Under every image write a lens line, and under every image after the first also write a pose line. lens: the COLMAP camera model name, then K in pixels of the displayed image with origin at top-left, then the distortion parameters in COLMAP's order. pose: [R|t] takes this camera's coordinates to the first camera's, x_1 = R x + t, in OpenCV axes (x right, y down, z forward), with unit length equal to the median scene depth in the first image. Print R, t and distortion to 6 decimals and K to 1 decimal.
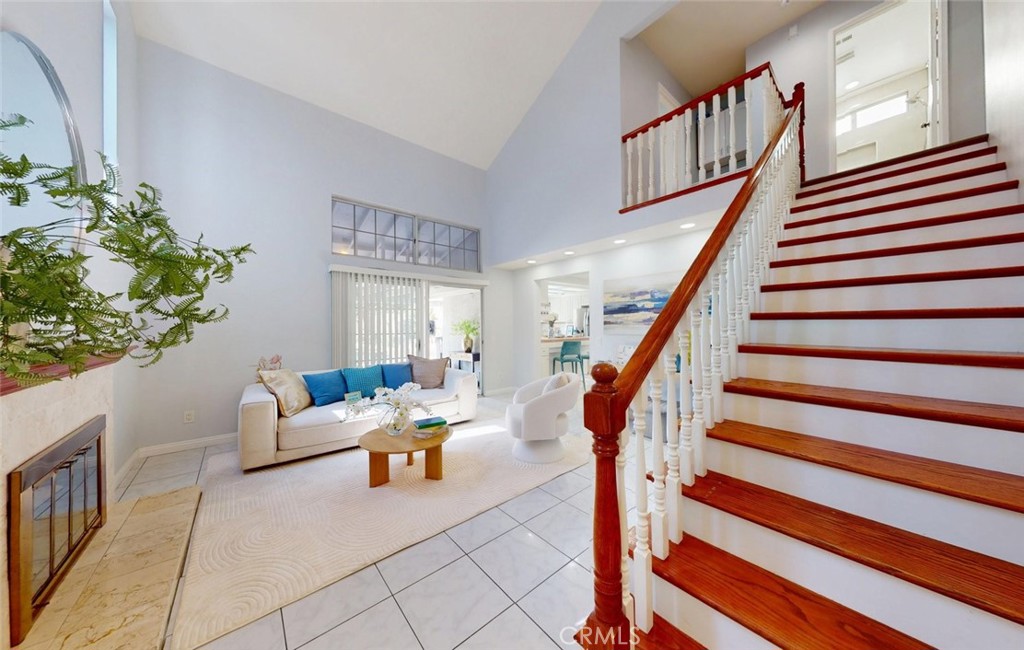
lens RADIAL K [[330.4, 0, 512.0], [0, 330.4, 325.0], [0, 0, 1]] dist [0.001025, 0.000036]
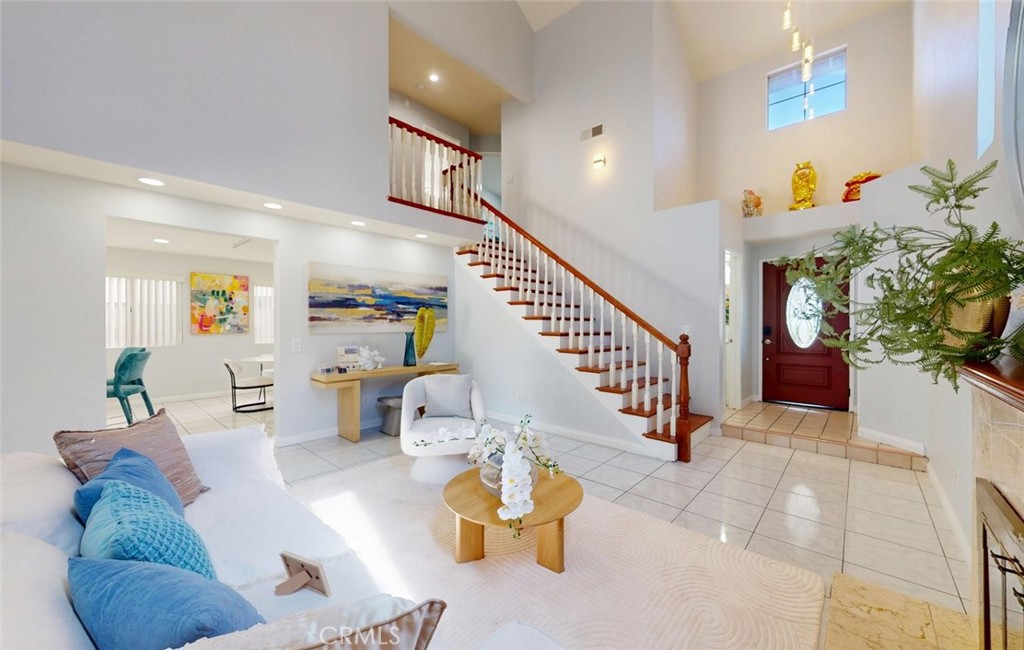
lens RADIAL K [[385.8, 0, 512.0], [0, 385.8, 325.0], [0, 0, 1]] dist [-0.000253, -0.000036]
pose [[-0.151808, 0.011365, 0.988345, -0.687873], [0.003950, 0.999933, -0.010892, 0.019779], [-0.988402, 0.002250, -0.151843, 0.738483]]
